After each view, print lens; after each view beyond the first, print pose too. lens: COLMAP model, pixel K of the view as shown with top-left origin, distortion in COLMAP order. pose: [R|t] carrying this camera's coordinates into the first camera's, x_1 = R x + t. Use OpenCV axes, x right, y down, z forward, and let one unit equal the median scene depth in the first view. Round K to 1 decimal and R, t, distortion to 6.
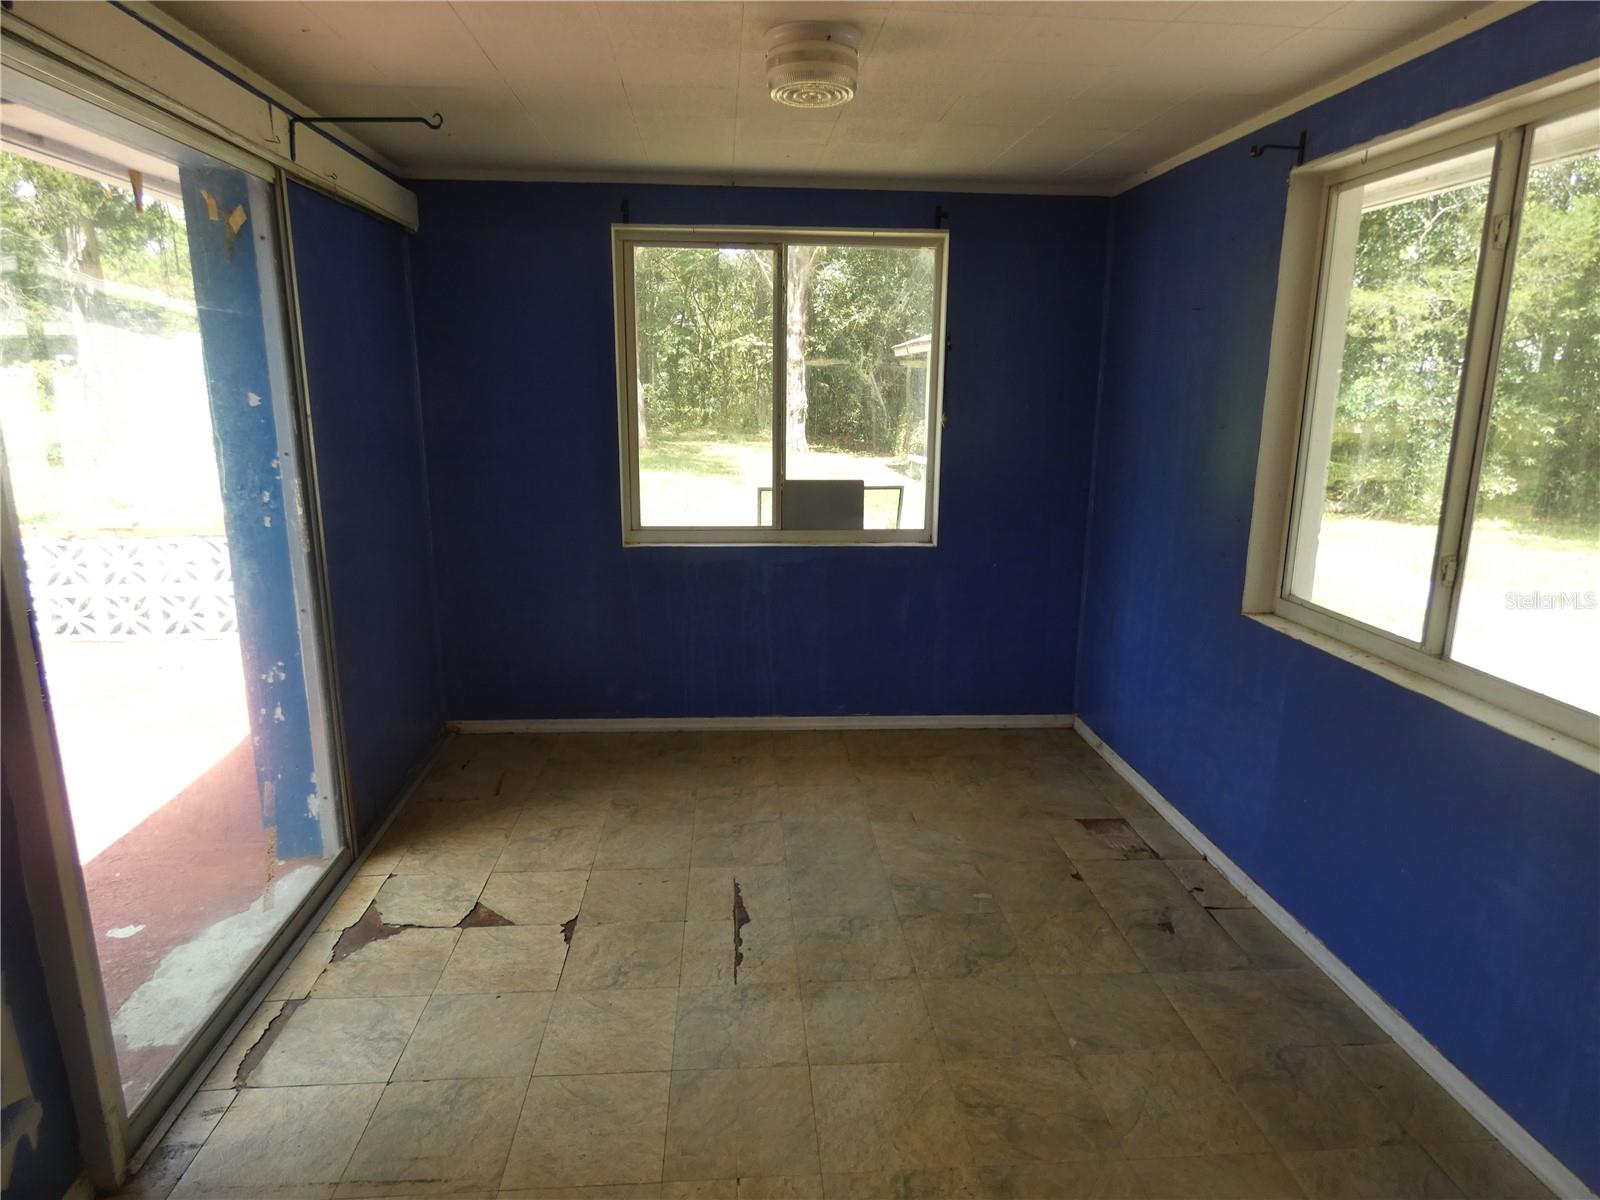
lens RADIAL K [[952.0, 0, 799.6], [0, 952.0, 594.8], [0, 0, 1]] dist [0.025491, -0.000884]
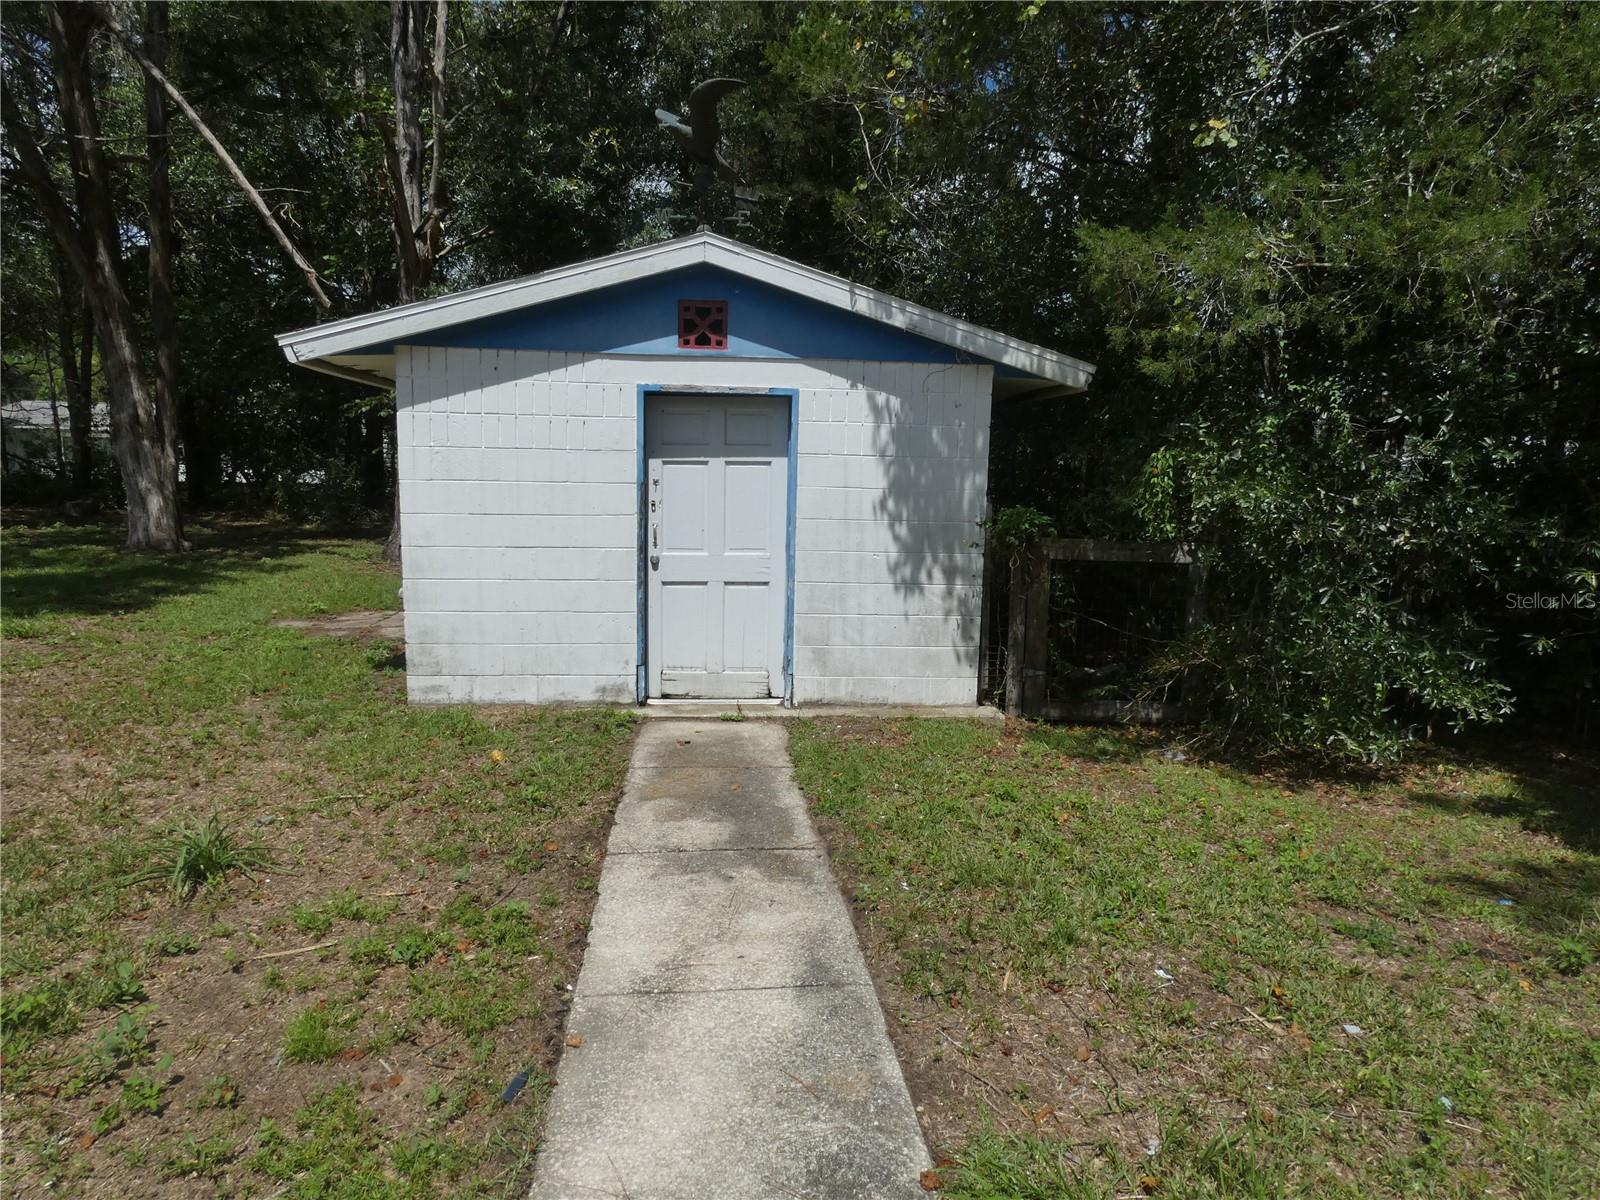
lens RADIAL K [[952.0, 0, 798.9], [0, 952.0, 604.7], [0, 0, 1]] dist [0.025491, -0.000884]
pose [[0.999784, 0.020530, -0.003238, 0.419804], [-0.020710, 0.997200, -0.071858, -0.117593], [0.001754, 0.071909, 0.997410, 0.560709]]
